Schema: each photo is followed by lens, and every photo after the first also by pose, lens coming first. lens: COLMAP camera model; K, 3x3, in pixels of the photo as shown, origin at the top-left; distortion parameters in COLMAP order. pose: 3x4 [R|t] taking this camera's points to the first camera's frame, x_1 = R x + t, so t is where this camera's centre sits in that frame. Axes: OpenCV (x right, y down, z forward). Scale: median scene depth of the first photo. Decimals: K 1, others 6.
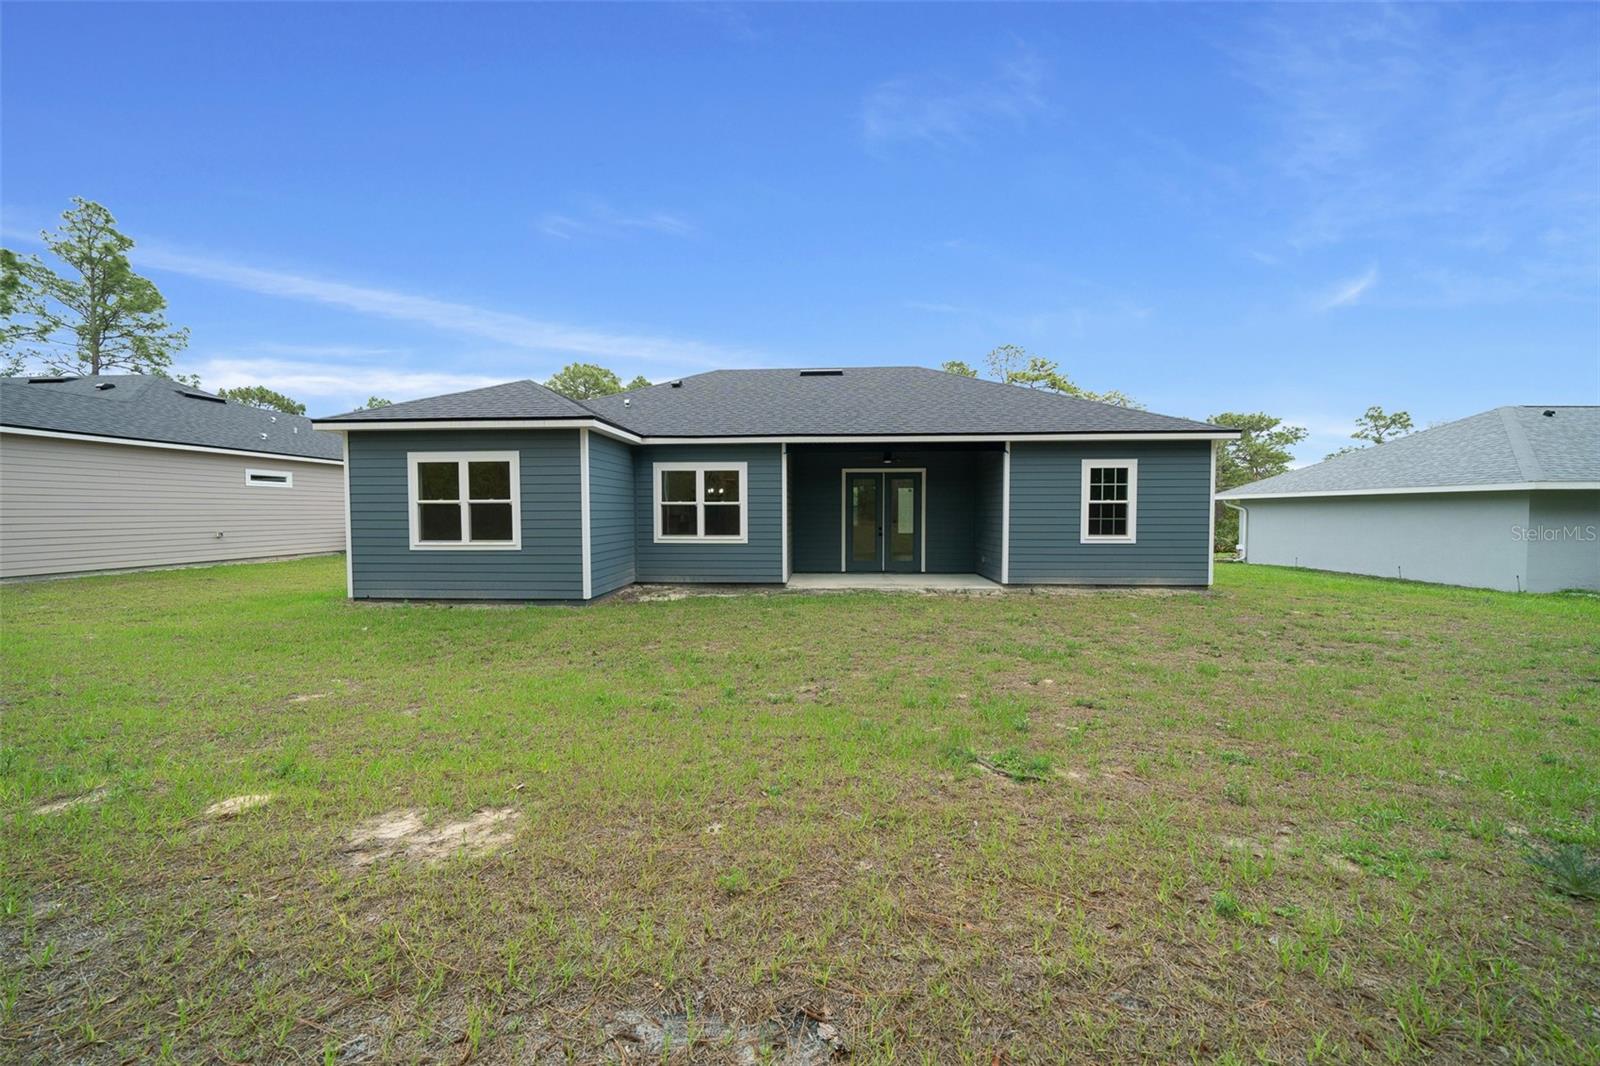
lens RADIAL K [[564.6, 0, 793.8], [0, 564.6, 539.1], [0, 0, 1]] dist [0.000790, -0.000103]
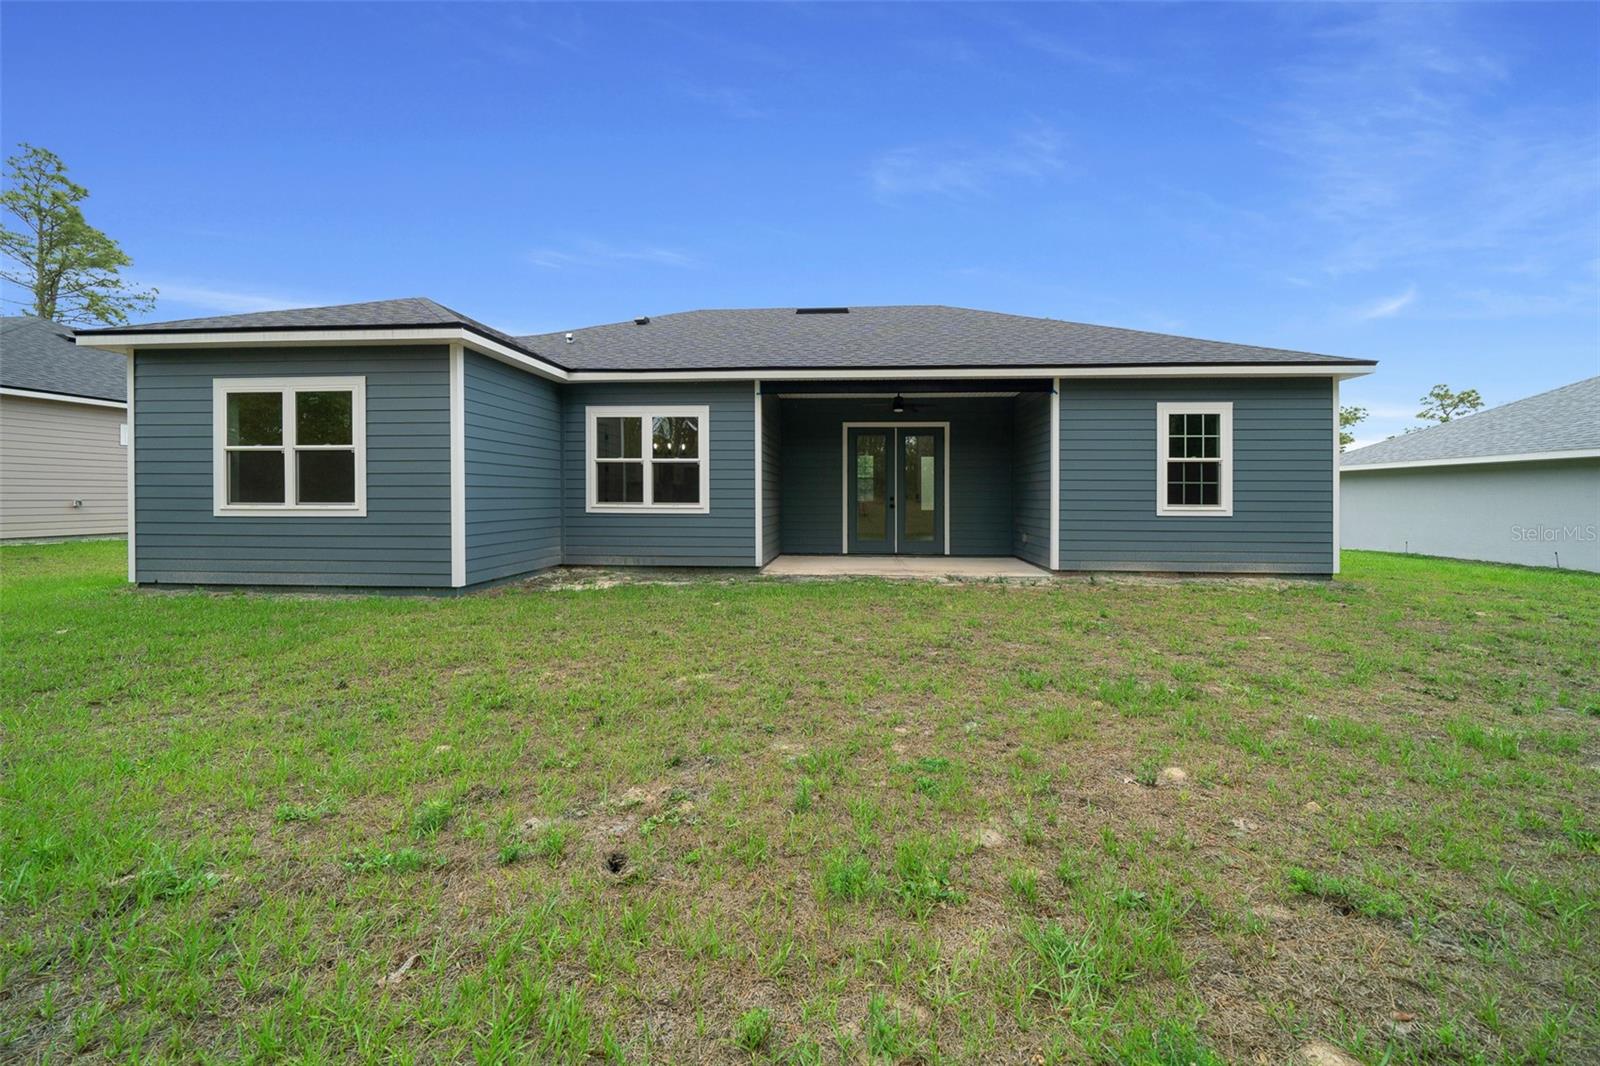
lens RADIAL K [[564.9, 0, 819.9], [0, 564.9, 500.4], [0, 0, 1]] dist [-0.001429, -0.000136]
pose [[0.999824, 0.004178, -0.018280, 0.079857], [-0.005017, 0.998925, -0.046074, 0.023786], [0.018068, 0.046157, 0.998771, 0.253286]]
